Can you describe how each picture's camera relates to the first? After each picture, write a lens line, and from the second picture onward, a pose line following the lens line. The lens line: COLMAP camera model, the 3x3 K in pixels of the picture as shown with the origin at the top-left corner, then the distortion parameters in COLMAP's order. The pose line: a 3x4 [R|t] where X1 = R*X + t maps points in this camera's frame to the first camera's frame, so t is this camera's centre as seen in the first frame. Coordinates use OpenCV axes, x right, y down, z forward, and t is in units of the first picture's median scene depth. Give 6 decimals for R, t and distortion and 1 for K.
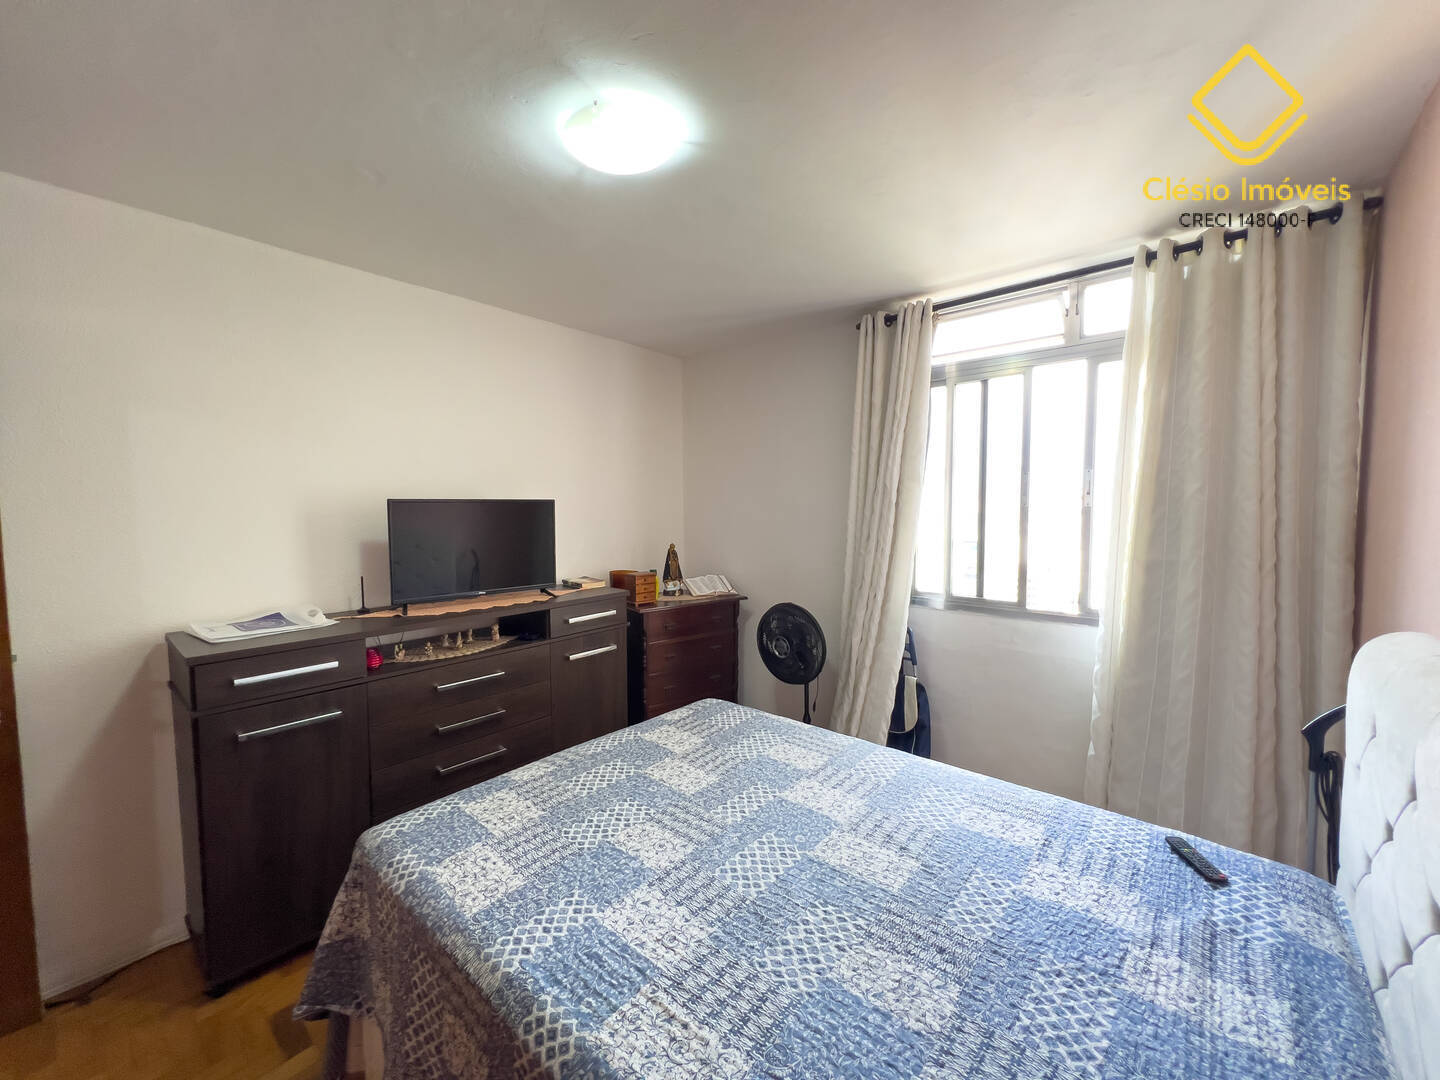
lens RADIAL K [[573.9, 0, 720.9], [0, 573.9, 543.5], [0, 0, 1]] dist [-0.001643, 0.000777]
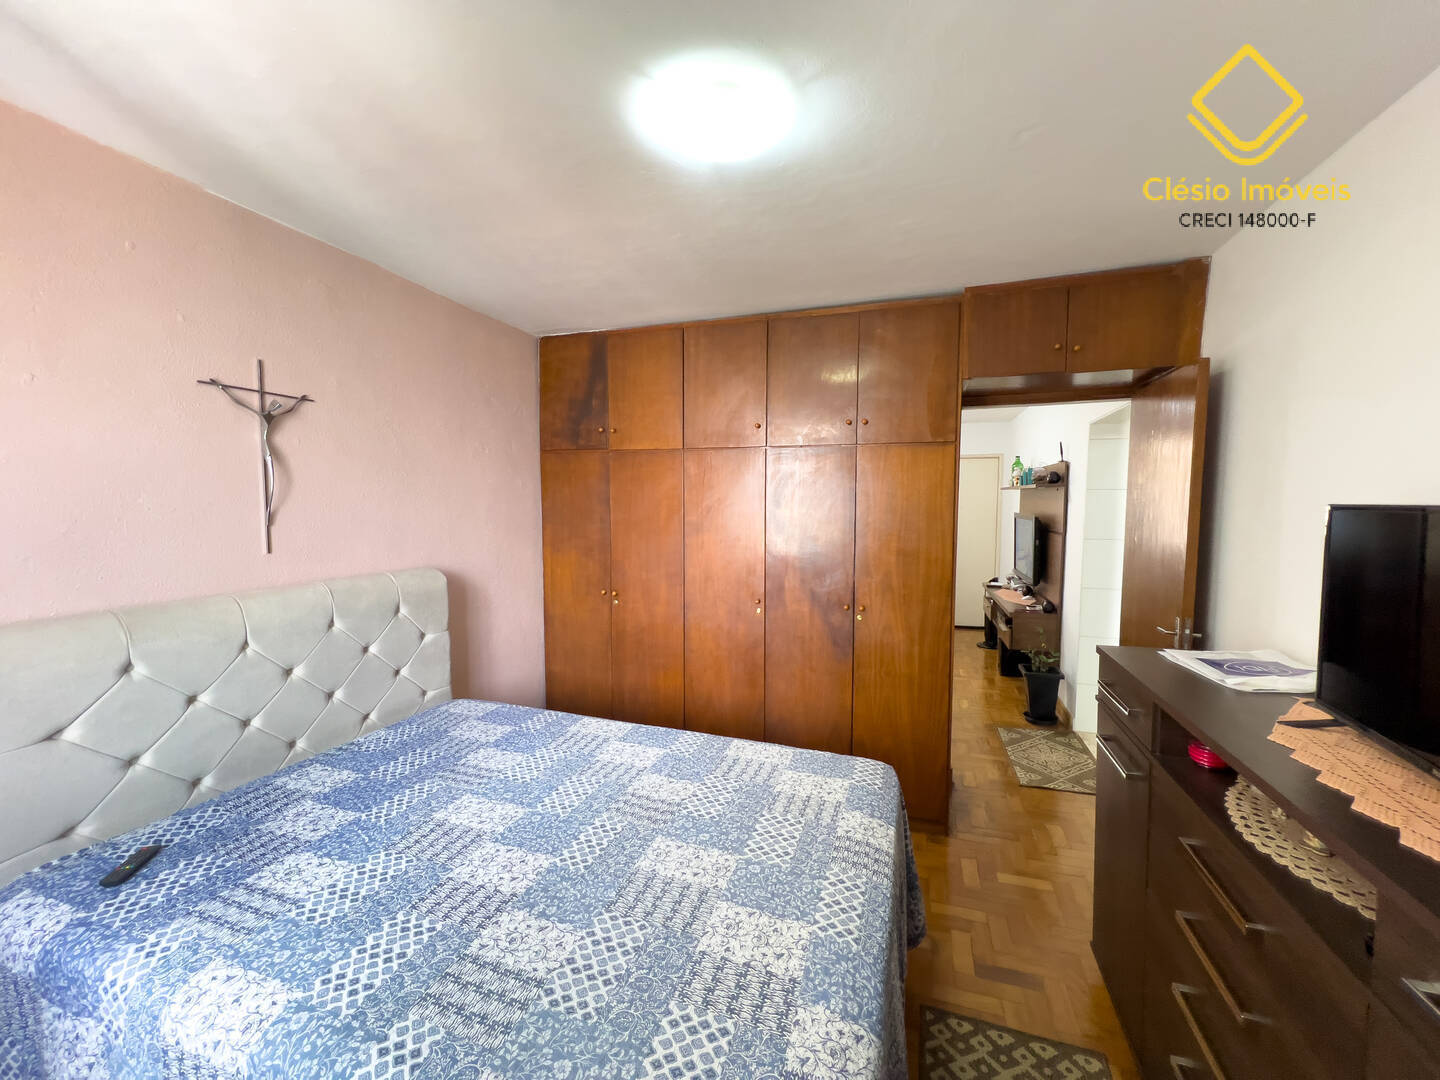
lens RADIAL K [[577.4, 0, 722.2], [0, 577.4, 541.6], [0, 0, 1]] dist [-0.000062, -0.000042]
pose [[-0.928202, 0.028391, -0.370992, 0.186876], [-0.023076, 0.990772, 0.133557, -0.151178], [0.371360, 0.132529, -0.918982, 1.919326]]
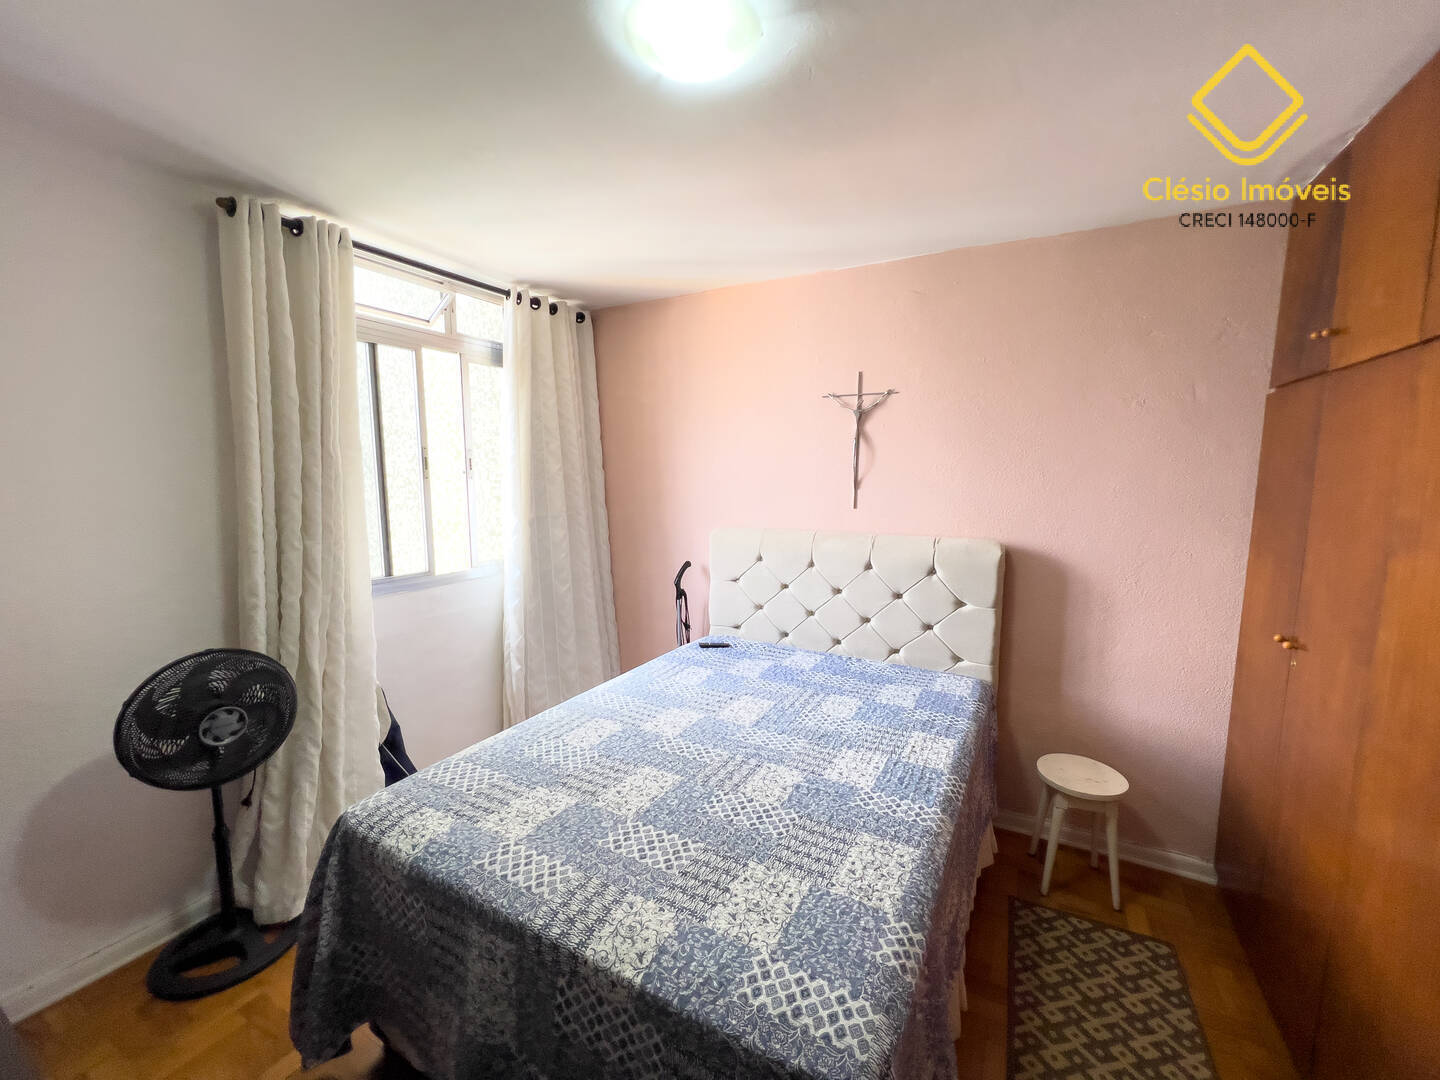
lens RADIAL K [[573.9, 0, 720.9], [0, 573.9, 543.5], [0, 0, 1]] dist [-0.001643, 0.000777]
pose [[-0.205083, -0.115752, 0.971876, -1.037924], [0.063548, 0.989312, 0.131238, -0.088762], [-0.976679, 0.088675, -0.195535, 1.160032]]
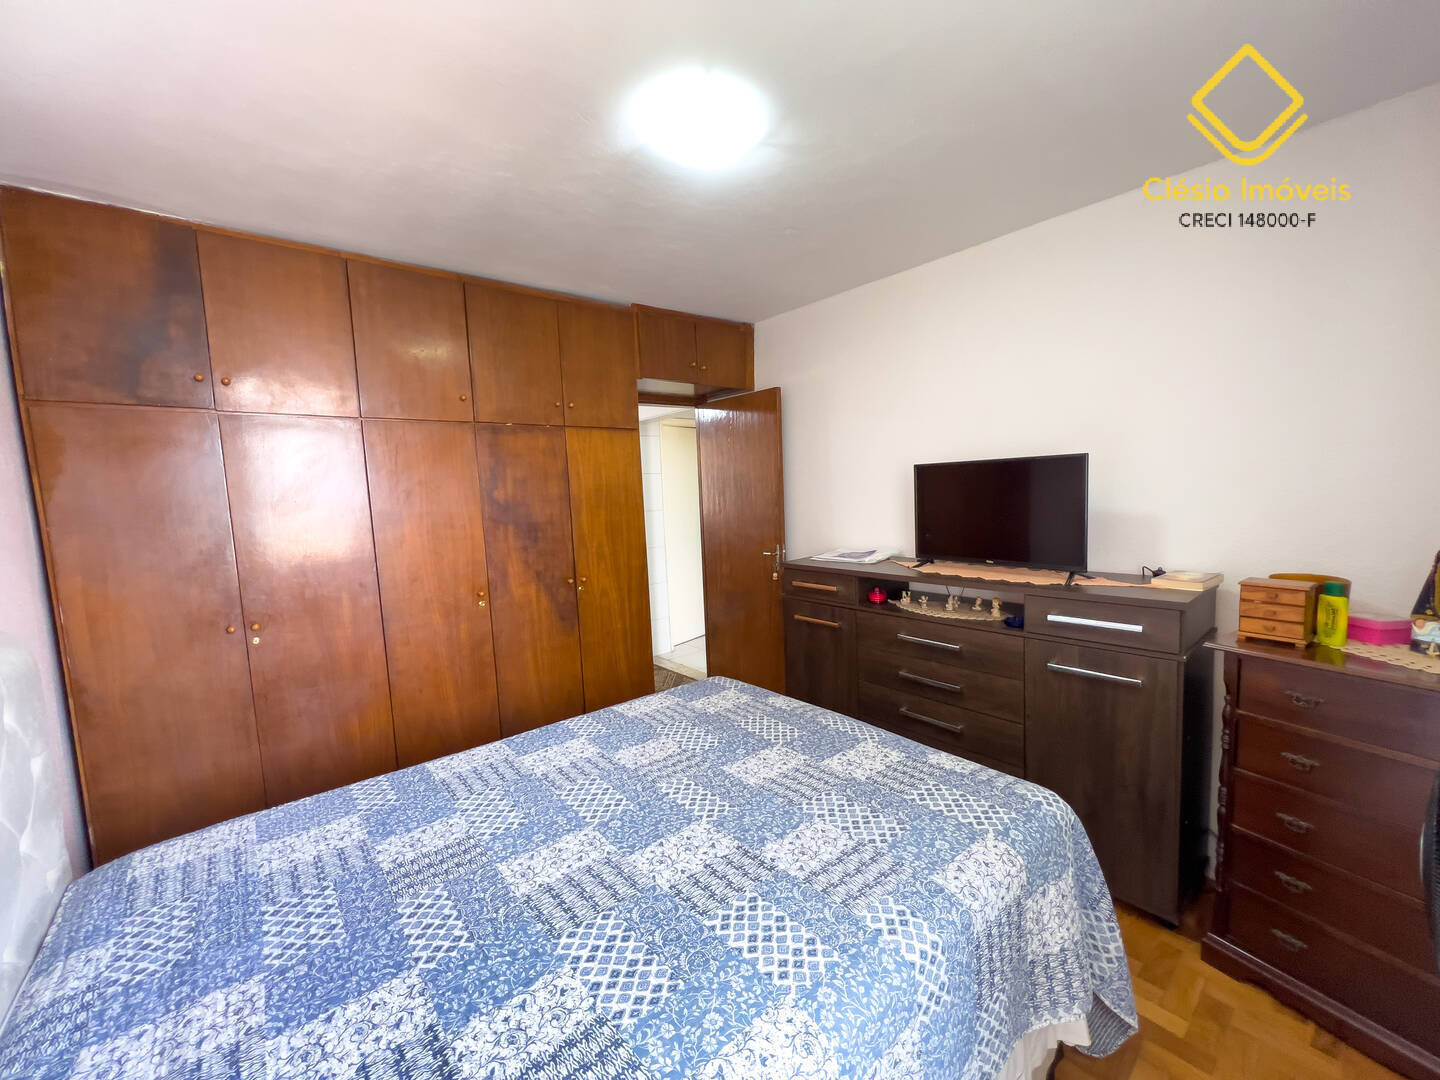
lens RADIAL K [[569.1, 0, 726.2], [0, 569.1, 574.3], [0, 0, 1]] dist [-0.001076, -0.000191]
pose [[-0.156913, 0.158728, -0.974774, 0.903029], [-0.024159, 0.986088, 0.164460, -0.056954], [0.987317, 0.049356, -0.150896, 1.210991]]
